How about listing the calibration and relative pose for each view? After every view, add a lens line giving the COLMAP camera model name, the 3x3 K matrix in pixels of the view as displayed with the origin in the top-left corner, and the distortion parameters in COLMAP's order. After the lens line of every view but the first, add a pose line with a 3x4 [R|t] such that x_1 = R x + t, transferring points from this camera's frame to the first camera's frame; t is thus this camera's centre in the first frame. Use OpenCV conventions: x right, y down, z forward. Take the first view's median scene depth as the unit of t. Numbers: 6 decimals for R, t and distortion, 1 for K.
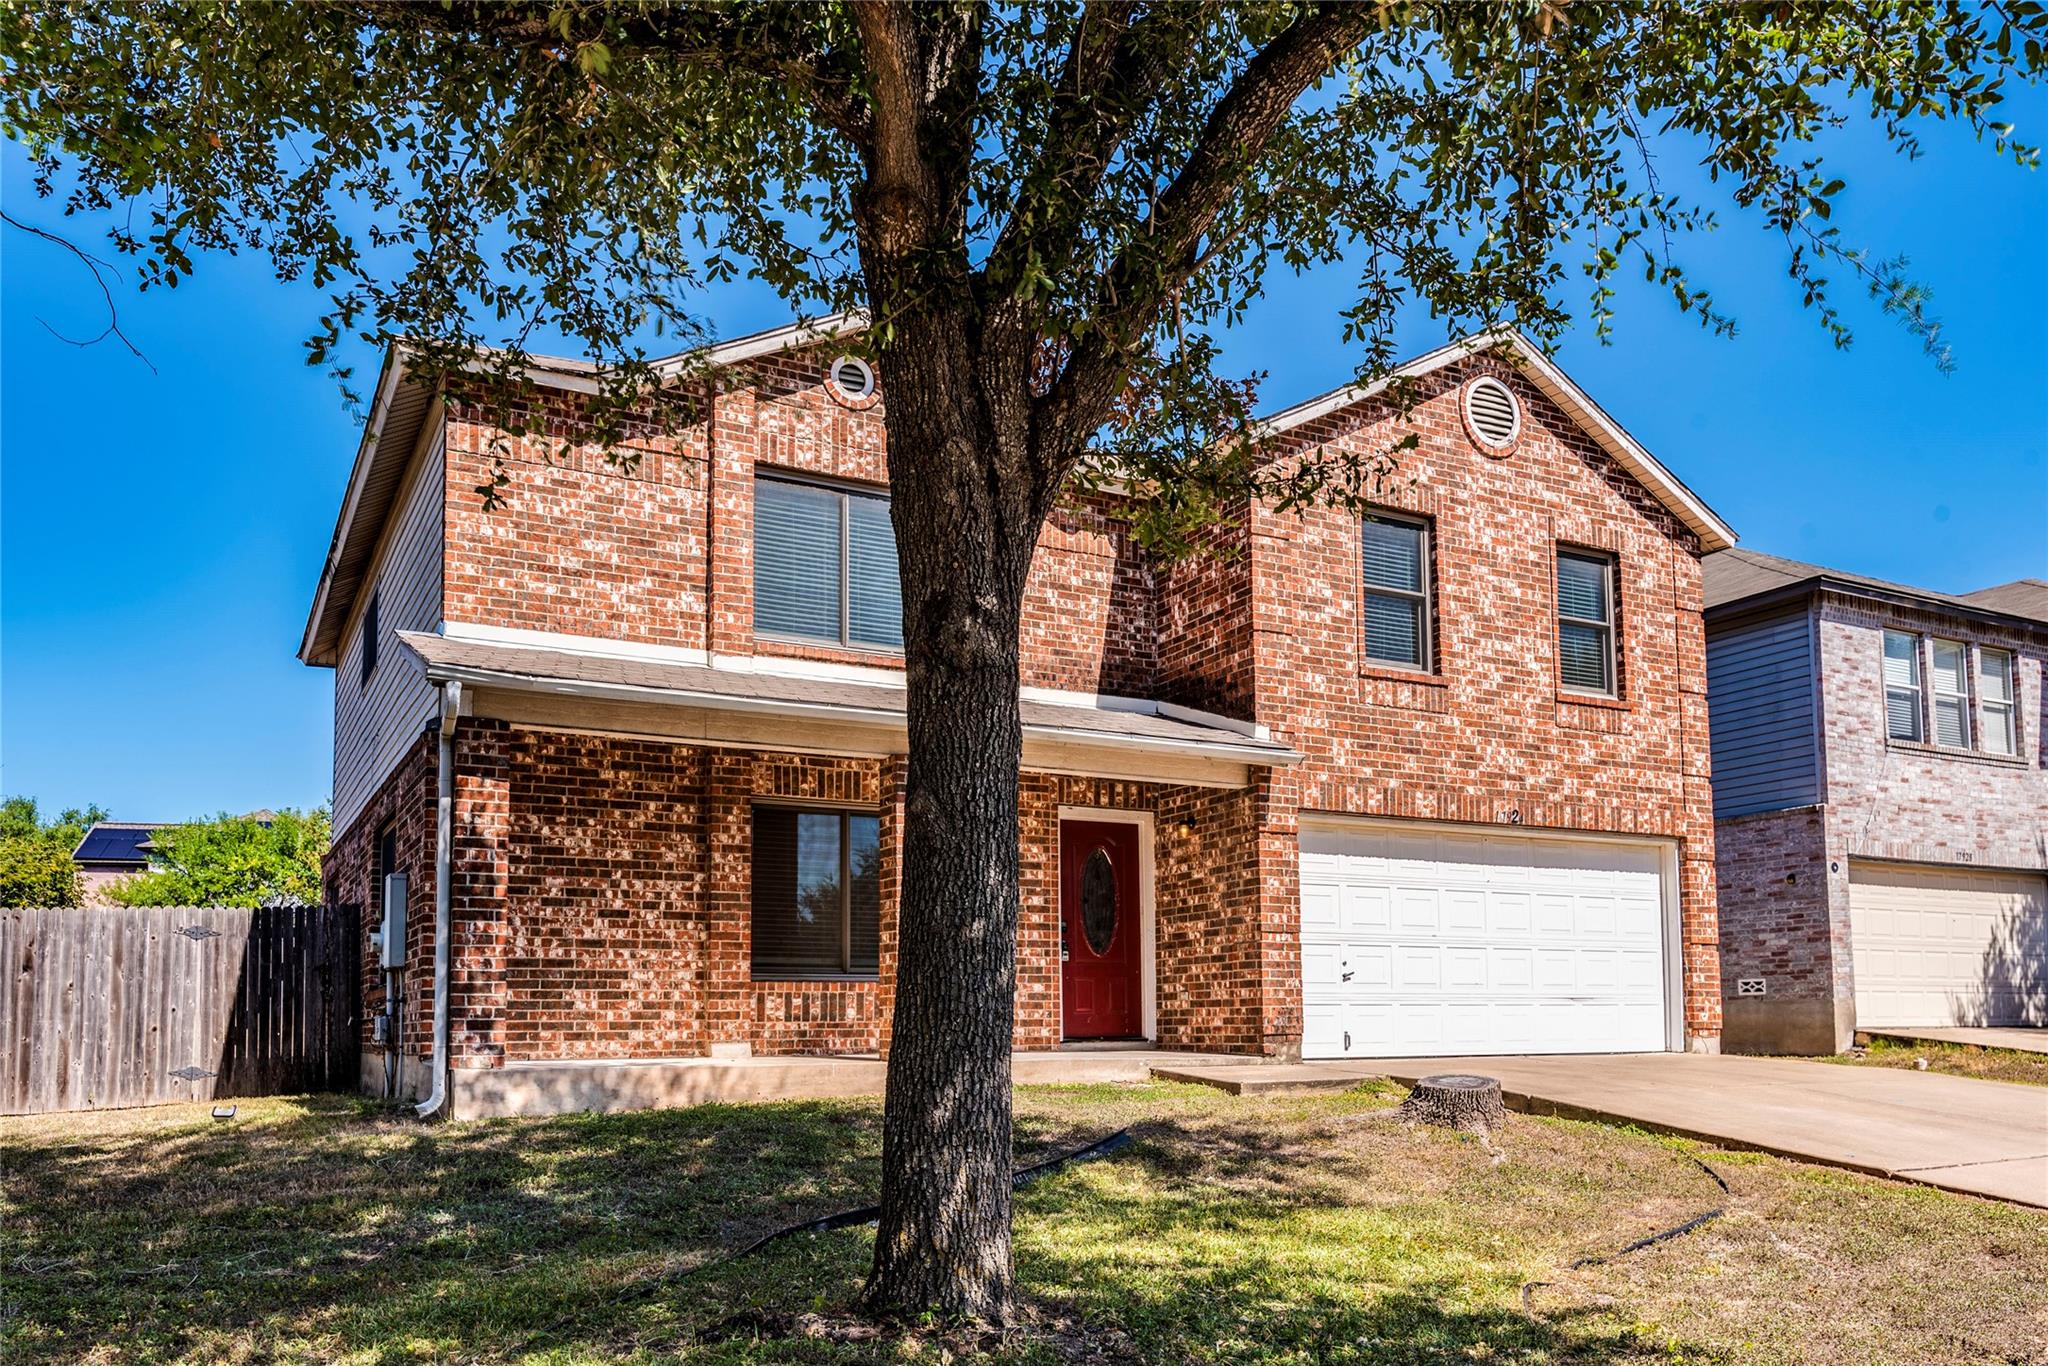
lens RADIAL K [[1496.4, 0, 1017.4], [0, 1496.4, 938.6], [0, 0, 1]] dist [-0.001035, -0.002528]
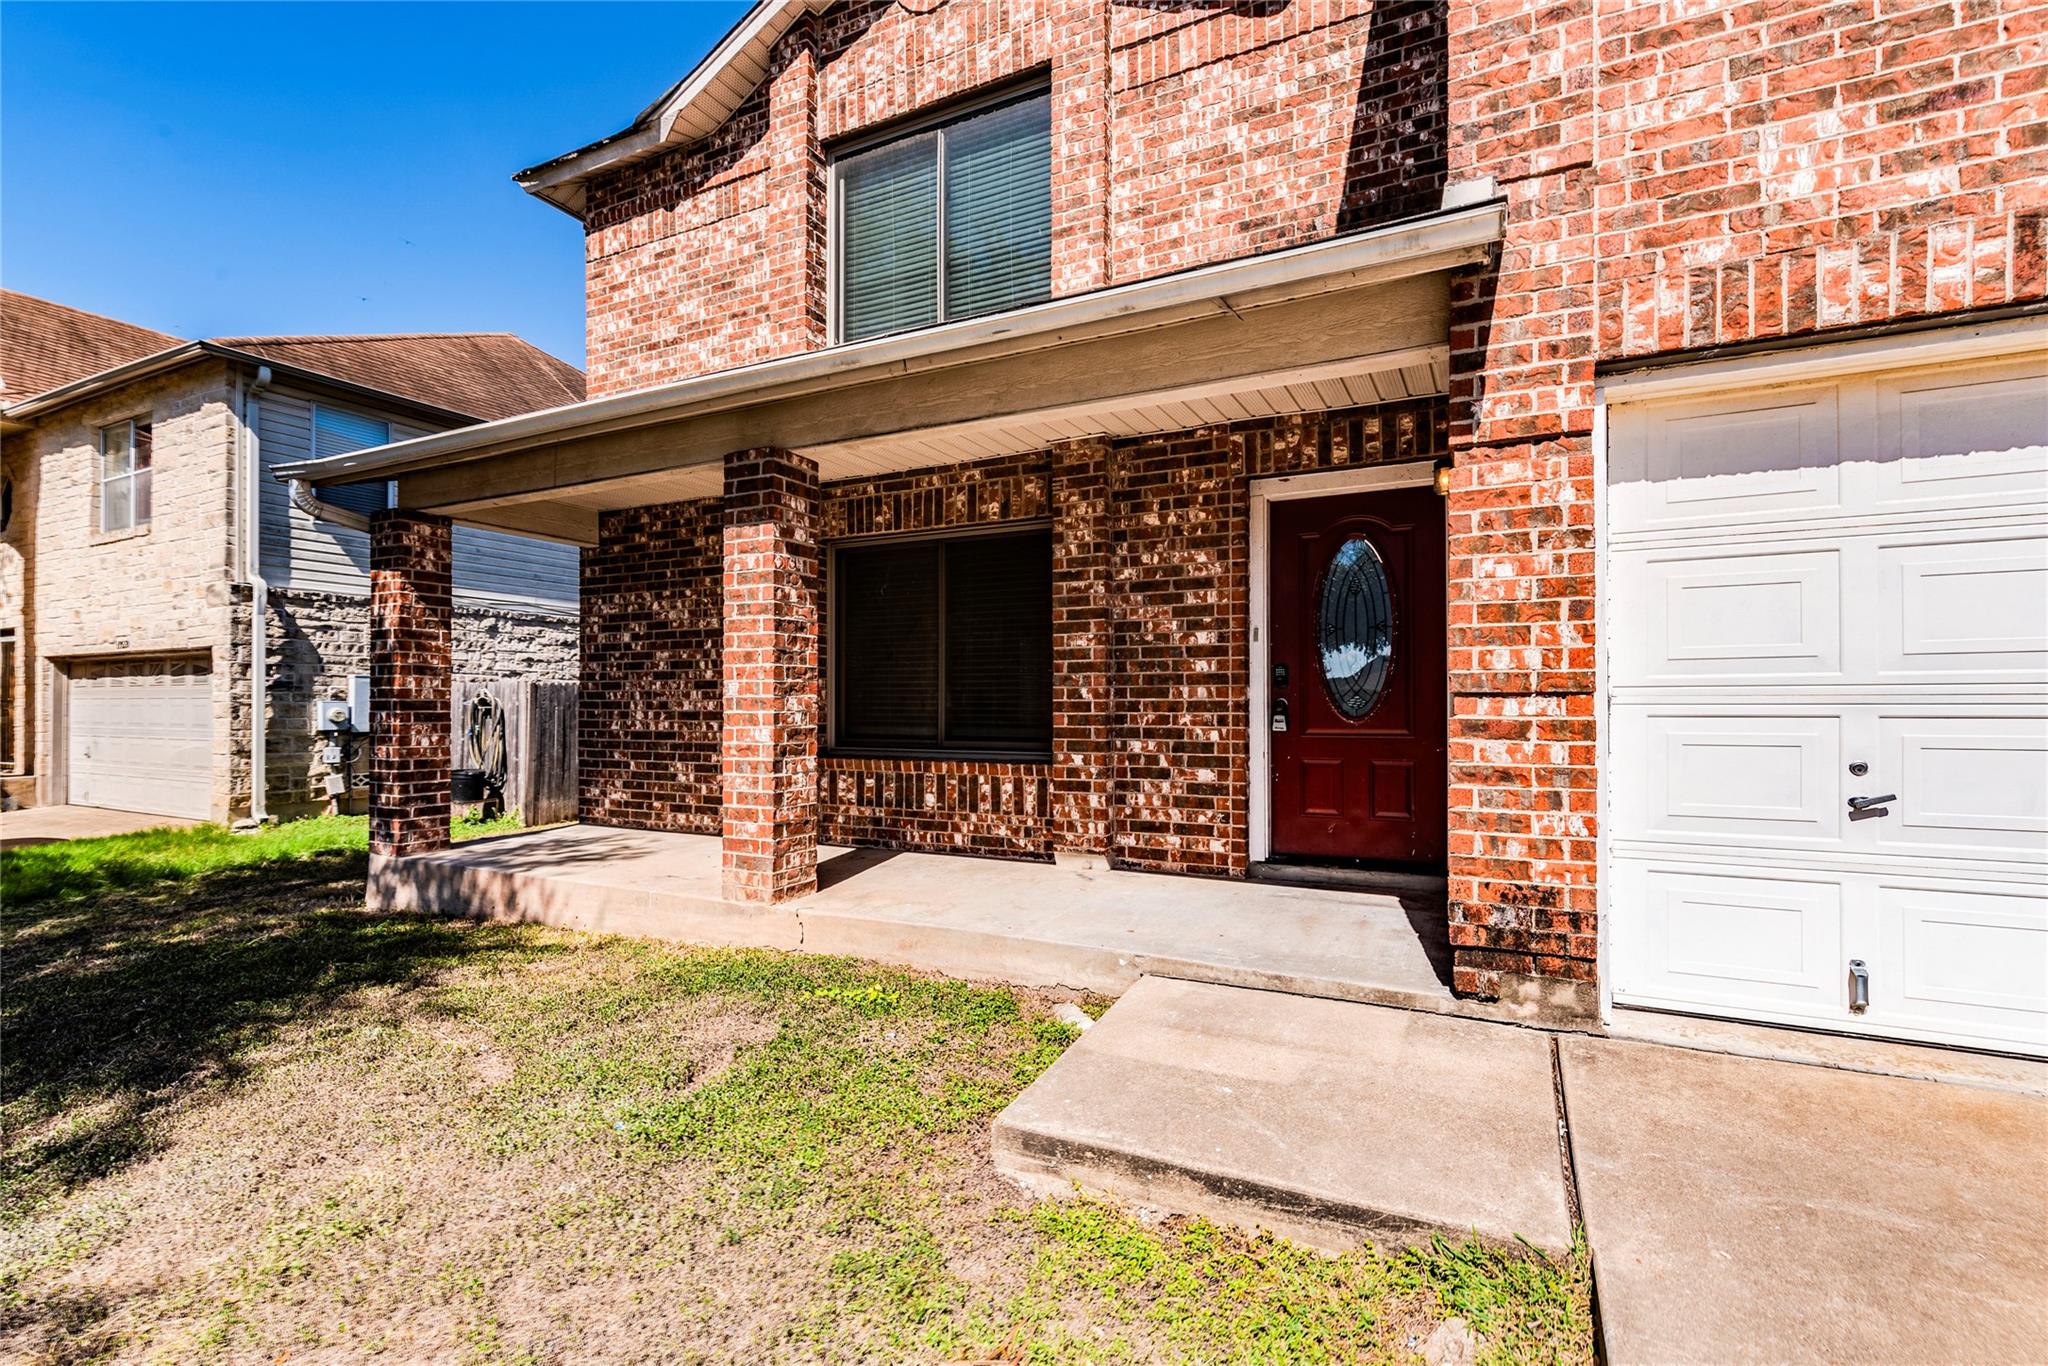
lens RADIAL K [[897.2, 0, 999.6], [0, 897.2, 707.1], [0, 0, 1]] dist [0.003187, 0.000360]
pose [[0.574382, 0.008664, -0.818542, 0.317019], [0.042701, 0.998265, 0.040530, -0.017584], [0.817473, -0.058233, 0.573015, 0.818678]]
